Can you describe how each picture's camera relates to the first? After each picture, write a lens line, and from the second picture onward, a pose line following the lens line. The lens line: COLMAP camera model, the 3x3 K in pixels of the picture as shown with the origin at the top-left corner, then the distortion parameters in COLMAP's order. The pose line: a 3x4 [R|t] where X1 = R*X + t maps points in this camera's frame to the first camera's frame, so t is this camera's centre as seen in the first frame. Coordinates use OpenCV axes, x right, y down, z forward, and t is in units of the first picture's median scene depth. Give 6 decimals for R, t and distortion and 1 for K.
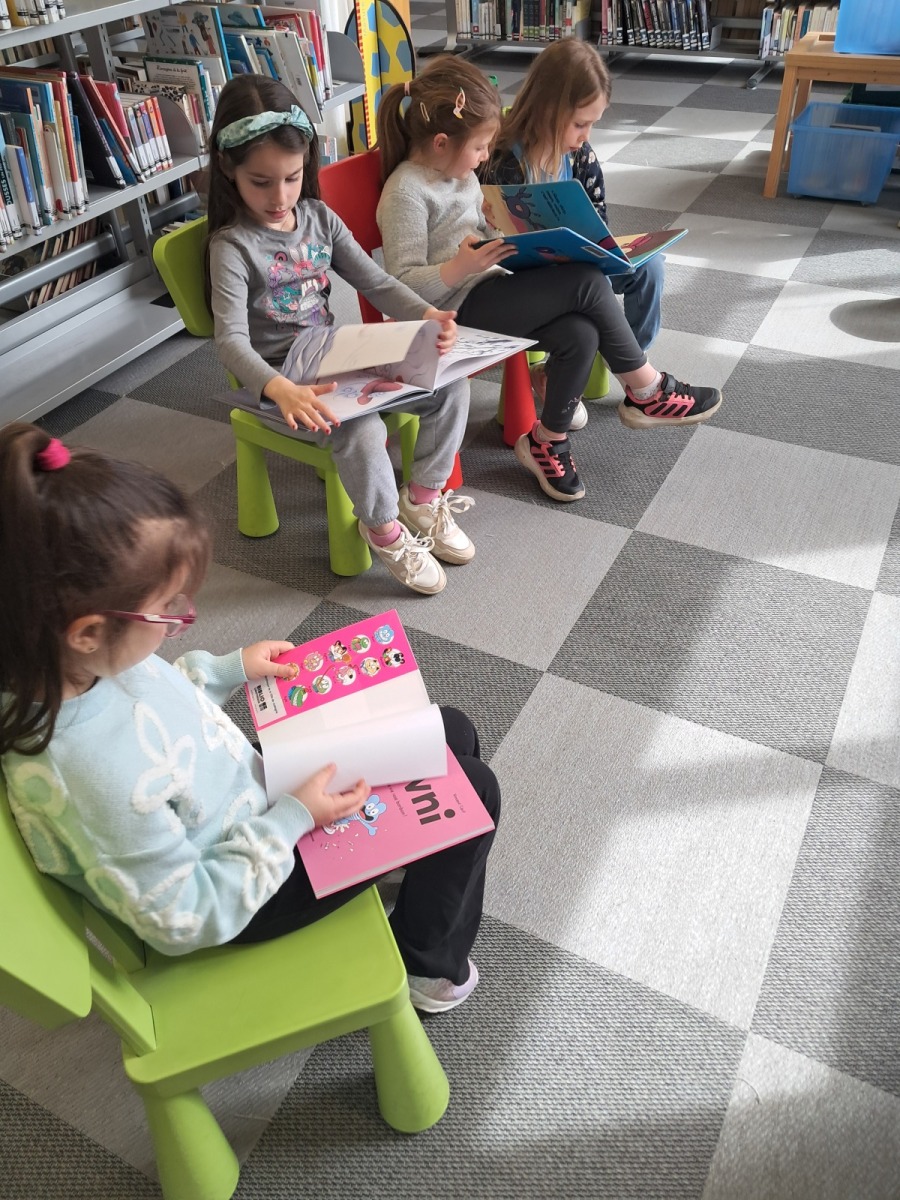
lens RADIAL K [[945.0, 0, 450.0], [0, 945.0, 600.0], [0, 0, 1]] dist [0.000686, -0.006065]
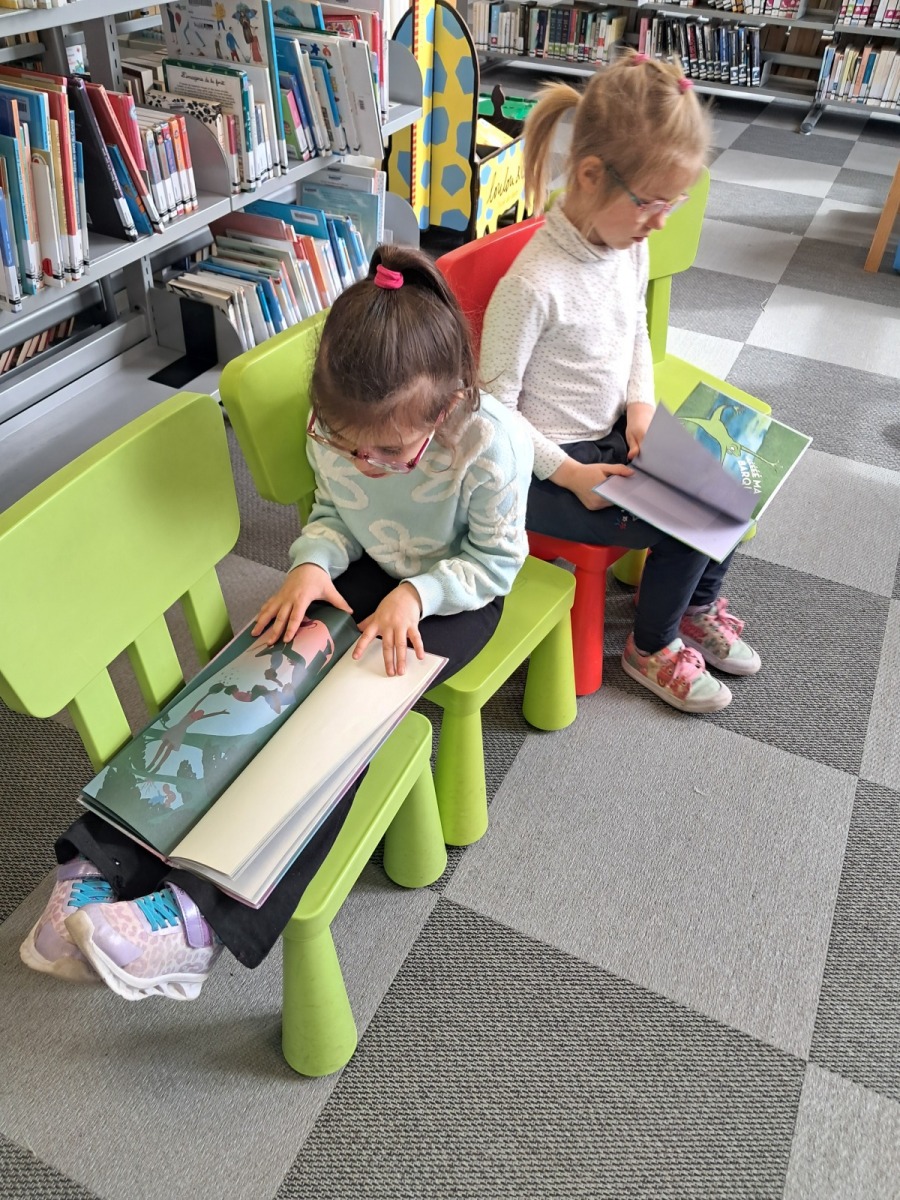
lens RADIAL K [[947.1, 0, 450.0], [0, 947.1, 600.0], [0, 0, 1]] dist [-0.001051, -0.005396]
pose [[0.996012, 0.036207, 0.081545, -0.147697], [-0.036142, 0.999344, -0.002273, -0.161267], [-0.081574, -0.000683, 0.996667, 0.249322]]
